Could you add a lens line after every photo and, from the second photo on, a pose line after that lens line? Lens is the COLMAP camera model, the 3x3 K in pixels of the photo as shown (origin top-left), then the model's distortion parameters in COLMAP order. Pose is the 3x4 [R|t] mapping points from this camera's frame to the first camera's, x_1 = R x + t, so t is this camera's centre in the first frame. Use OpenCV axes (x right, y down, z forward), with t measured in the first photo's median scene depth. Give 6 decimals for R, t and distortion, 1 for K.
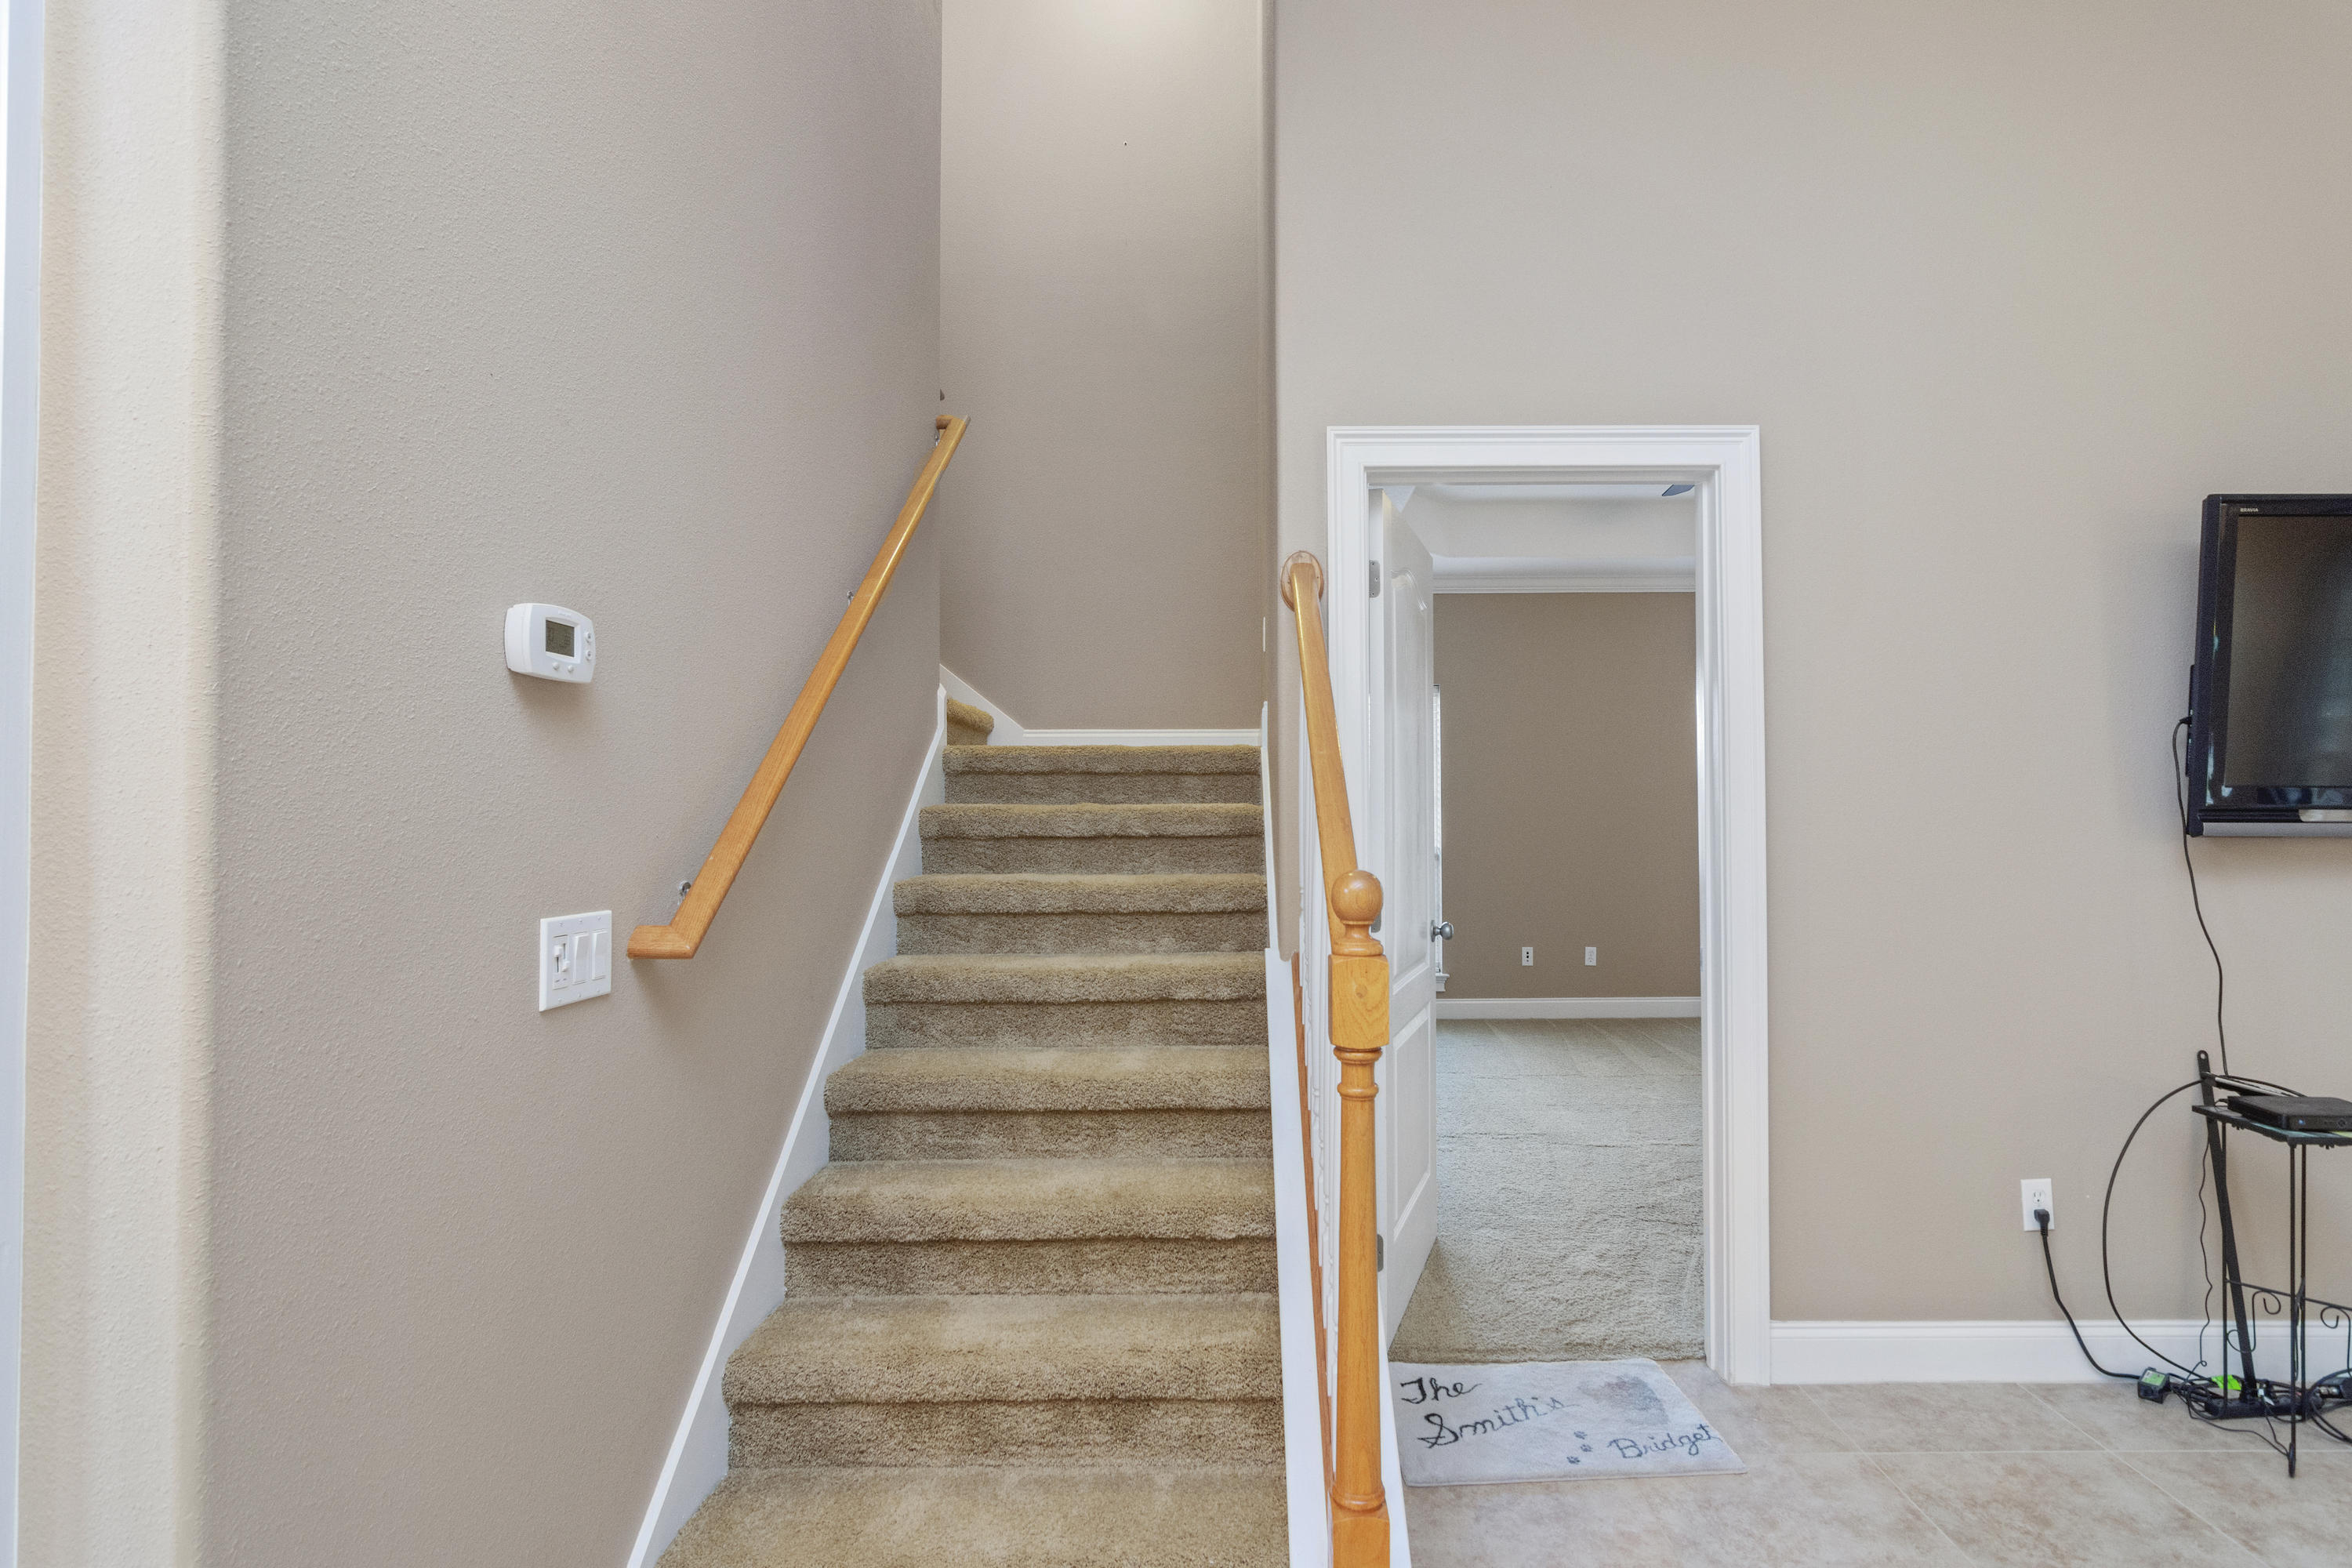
lens RADIAL K [[1165.7, 0, 1176.0], [0, 1165.7, 784.0], [0, 0, 1]] dist [-0.002009, 0.000352]
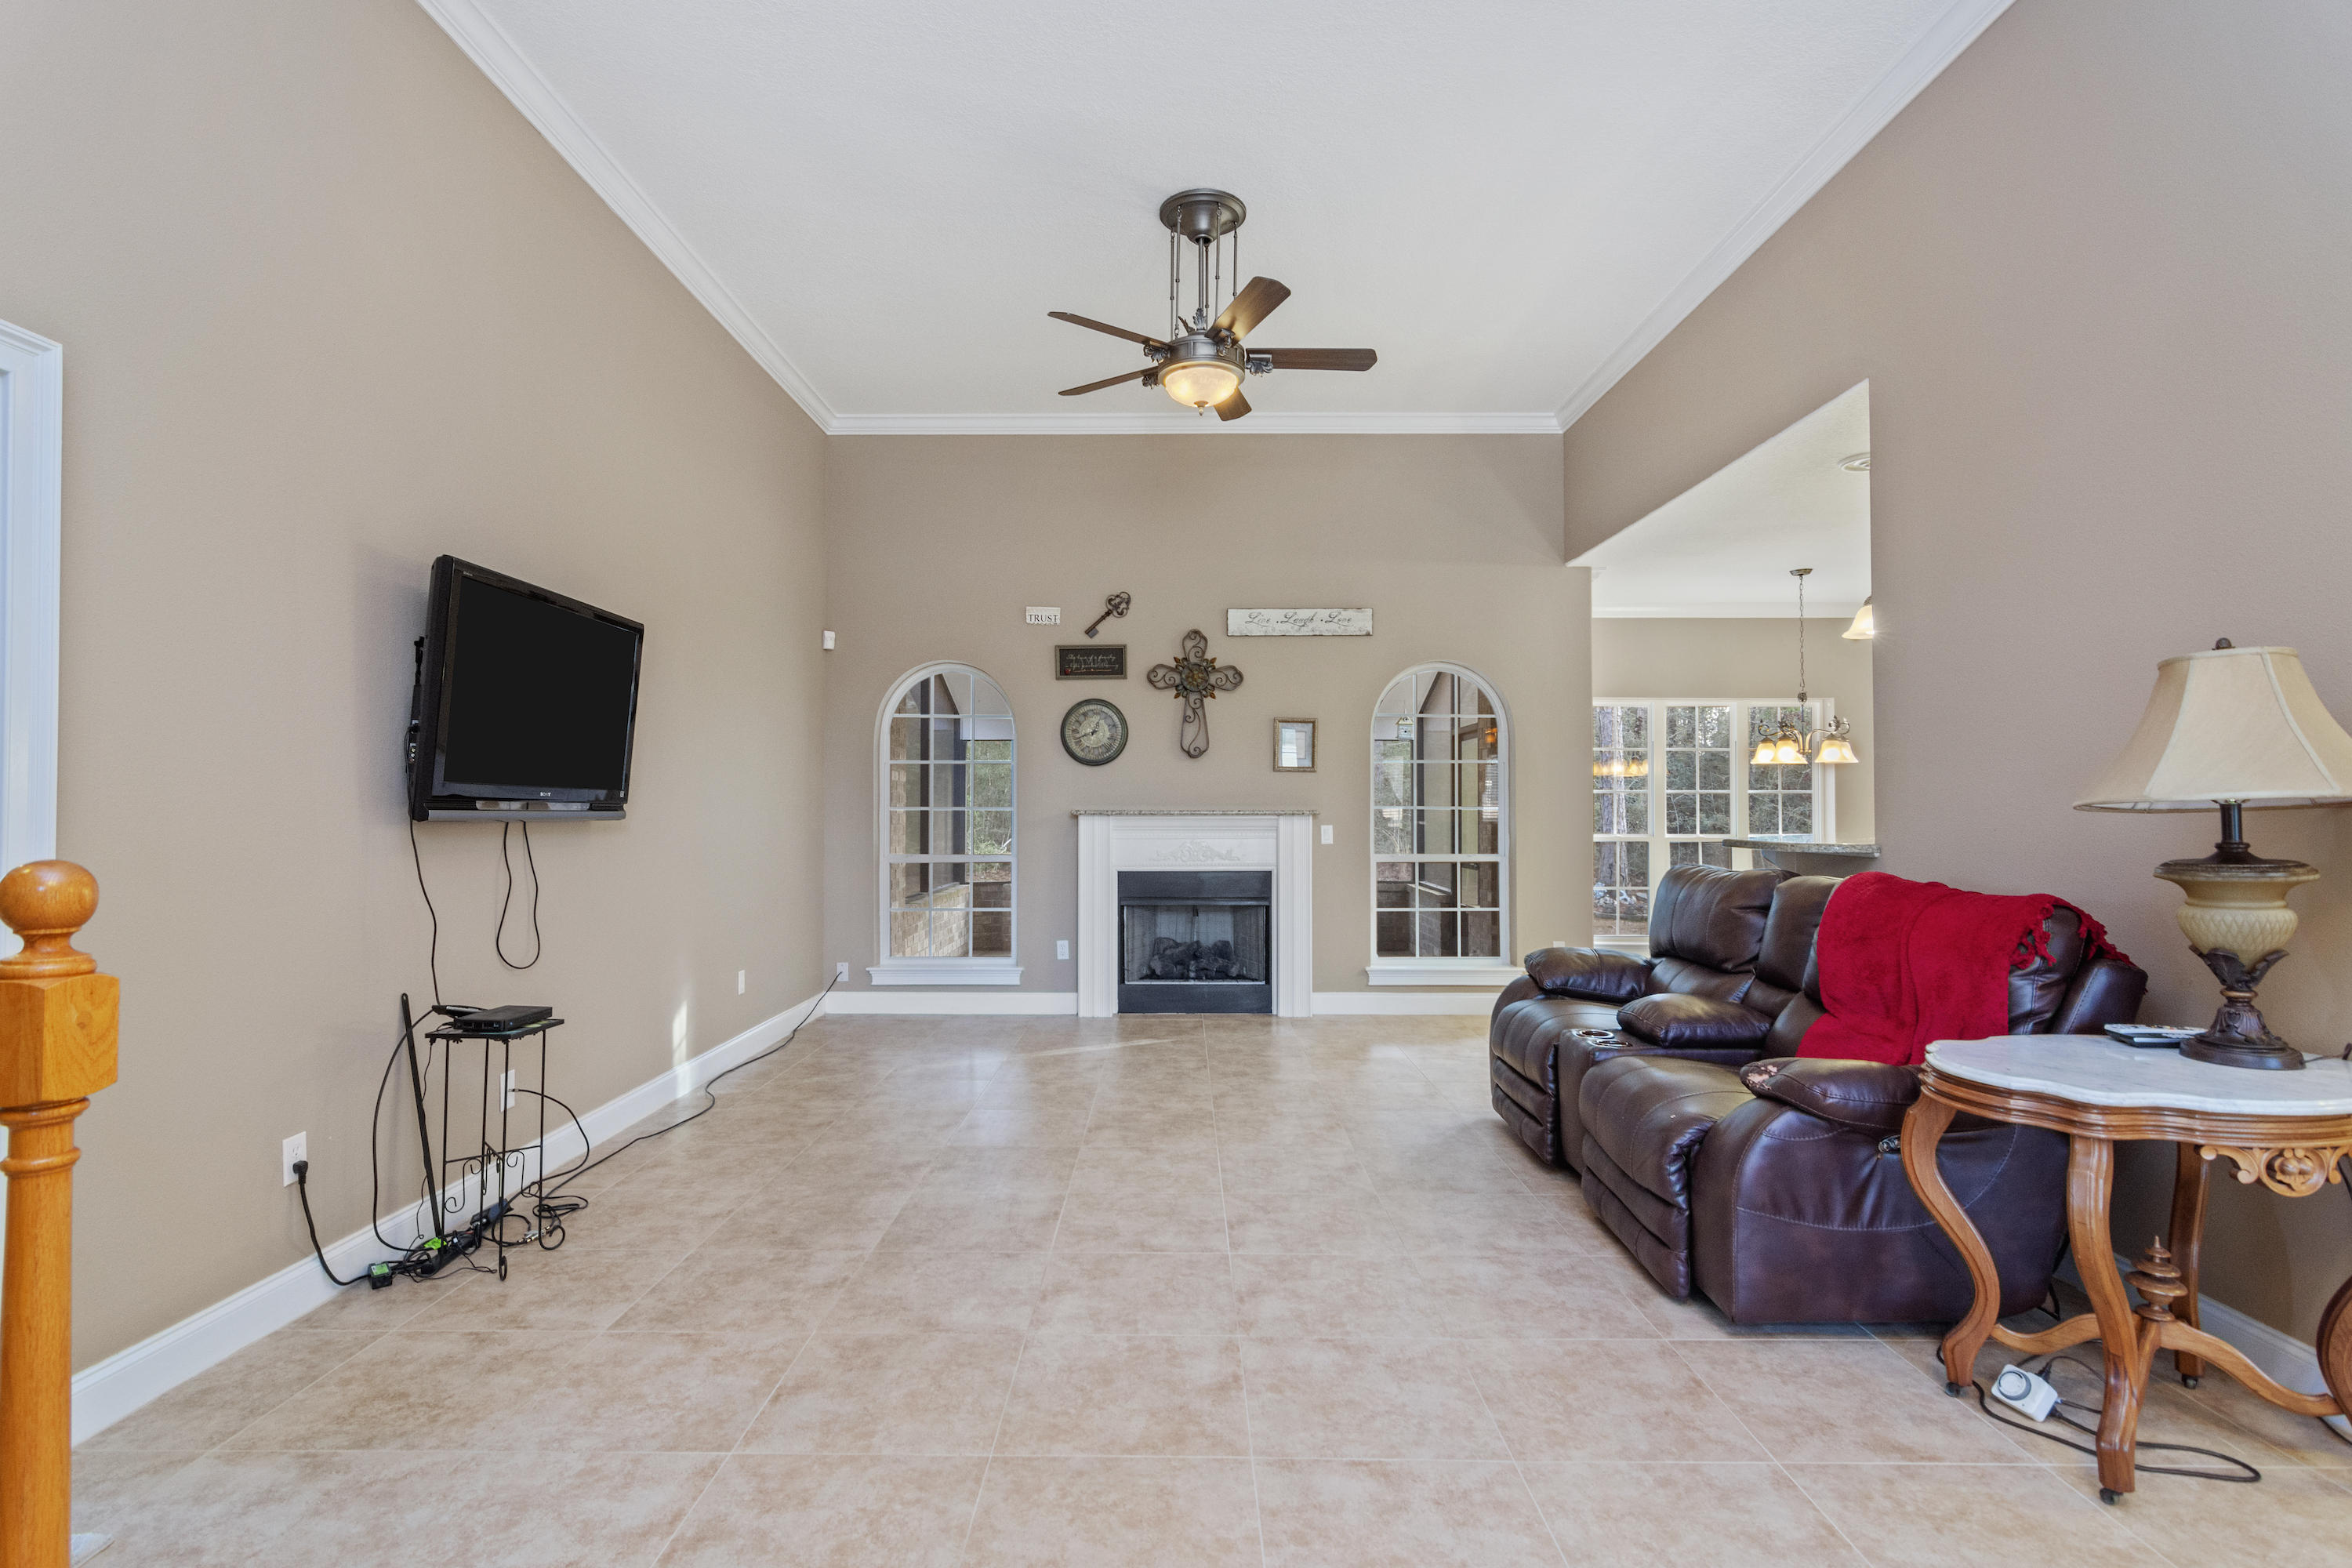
lens RADIAL K [[1124.5, 0, 1175.3], [0, 1124.5, 805.9], [0, 0, 1]] dist [0.001089, 0.001365]
pose [[0.003274, 0.003804, 0.999987, -0.348062], [-0.018820, 0.999816, -0.003742, 0.019313], [-0.999818, -0.018808, 0.003345, 0.189675]]
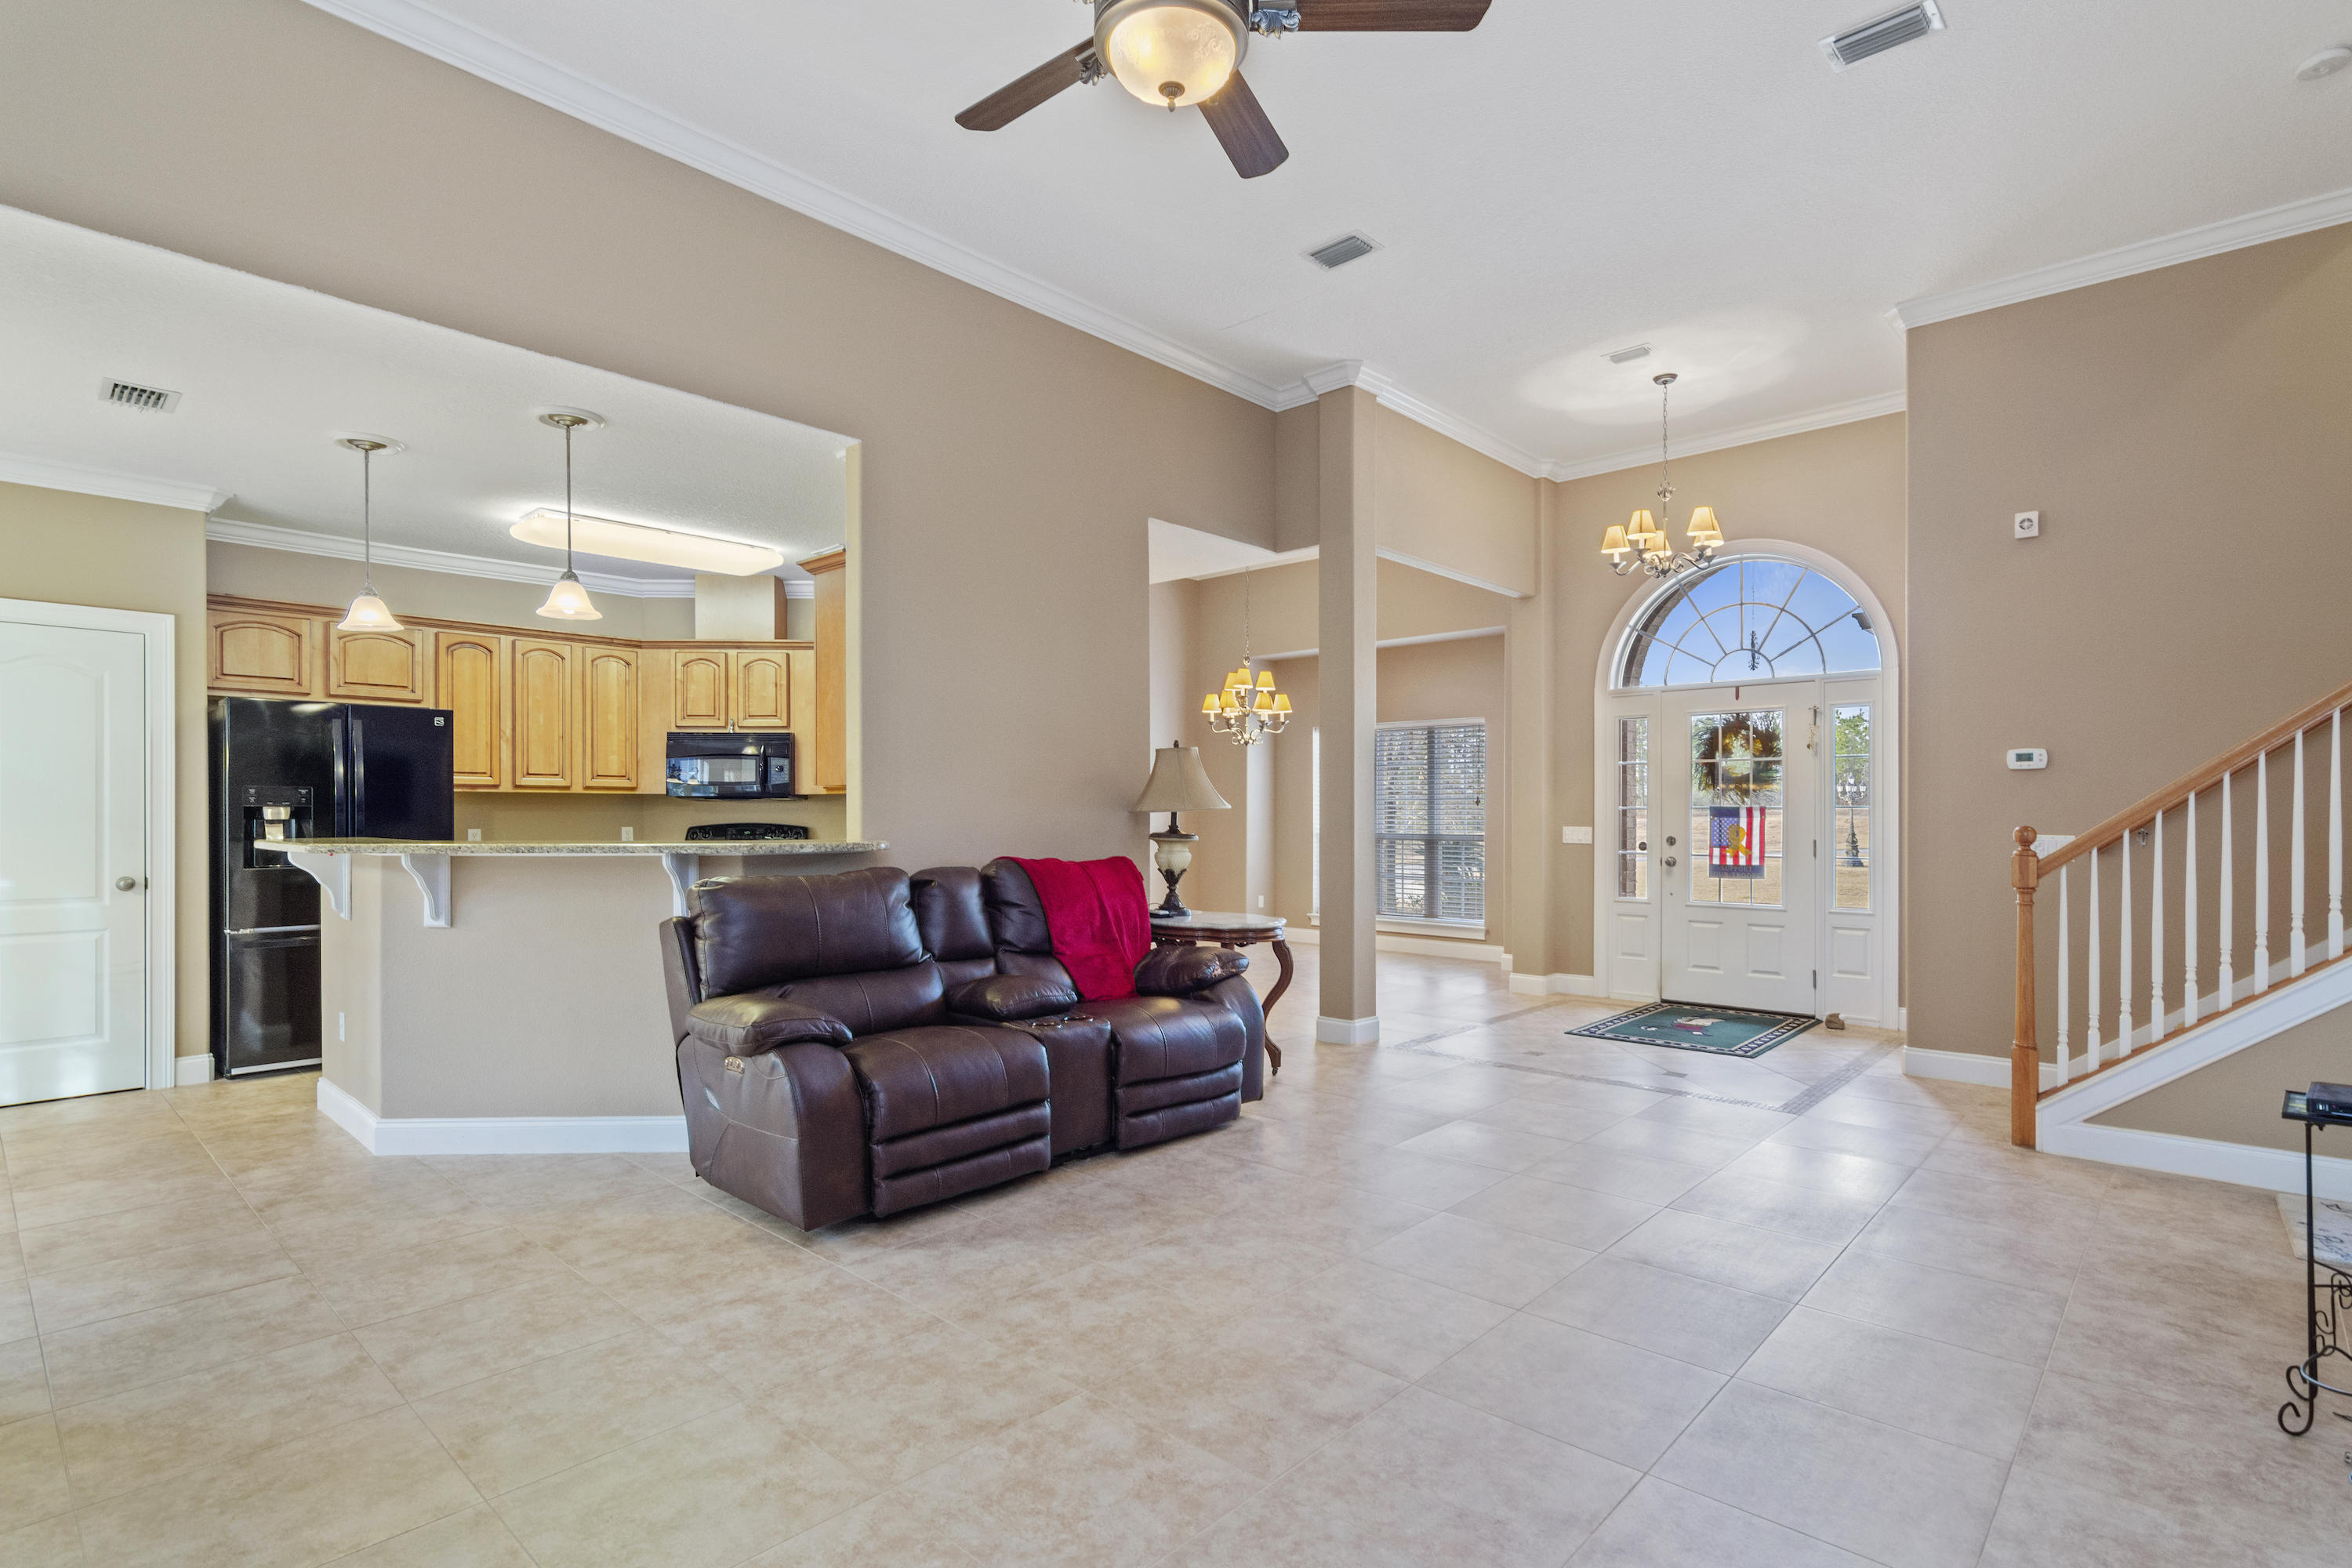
lens RADIAL K [[1124.5, 0, 1175.3], [0, 1124.5, 805.9], [0, 0, 1]] dist [0.001089, 0.001365]
pose [[-0.688204, -0.000929, -0.725517, 2.302209], [0.015682, 0.999747, -0.016155, 0.024510], [0.725348, -0.022496, -0.688015, 0.899282]]
